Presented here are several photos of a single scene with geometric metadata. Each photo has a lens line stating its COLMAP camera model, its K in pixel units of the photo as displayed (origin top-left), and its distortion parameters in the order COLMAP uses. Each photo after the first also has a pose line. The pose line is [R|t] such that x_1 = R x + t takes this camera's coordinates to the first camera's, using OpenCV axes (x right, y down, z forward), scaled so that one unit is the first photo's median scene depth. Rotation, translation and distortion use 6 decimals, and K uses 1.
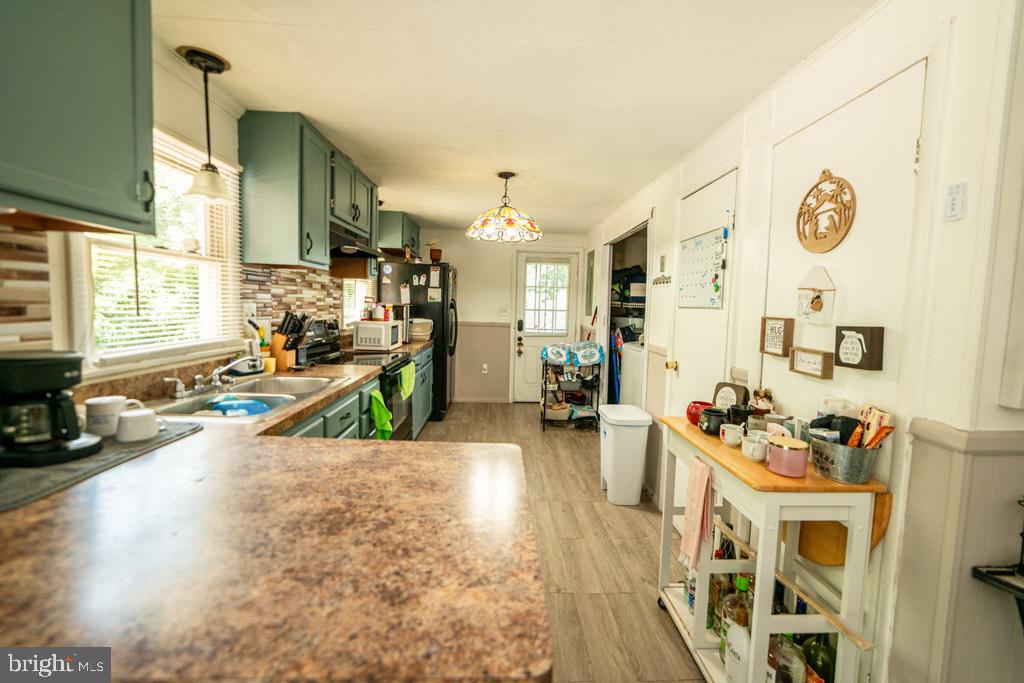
lens RADIAL K [[422.7, 0, 524.8], [0, 422.7, 330.0], [0, 0, 1]] dist [-0.002224, 0.000450]
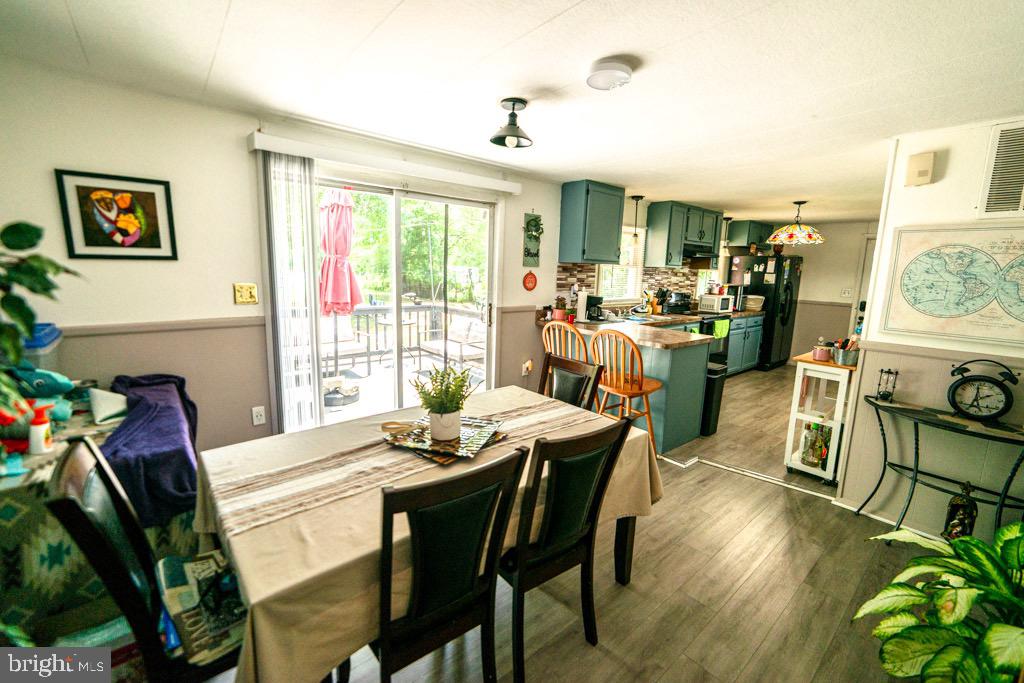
lens RADIAL K [[422.7, 0, 510.5], [0, 422.7, 338.3], [0, 0, 1]] dist [-0.002224, 0.000450]
pose [[0.599523, 0.123656, -0.790747, 0.750091], [-0.064922, 0.992250, 0.105945, 0.035977], [0.797720, -0.012180, 0.602905, -0.962810]]
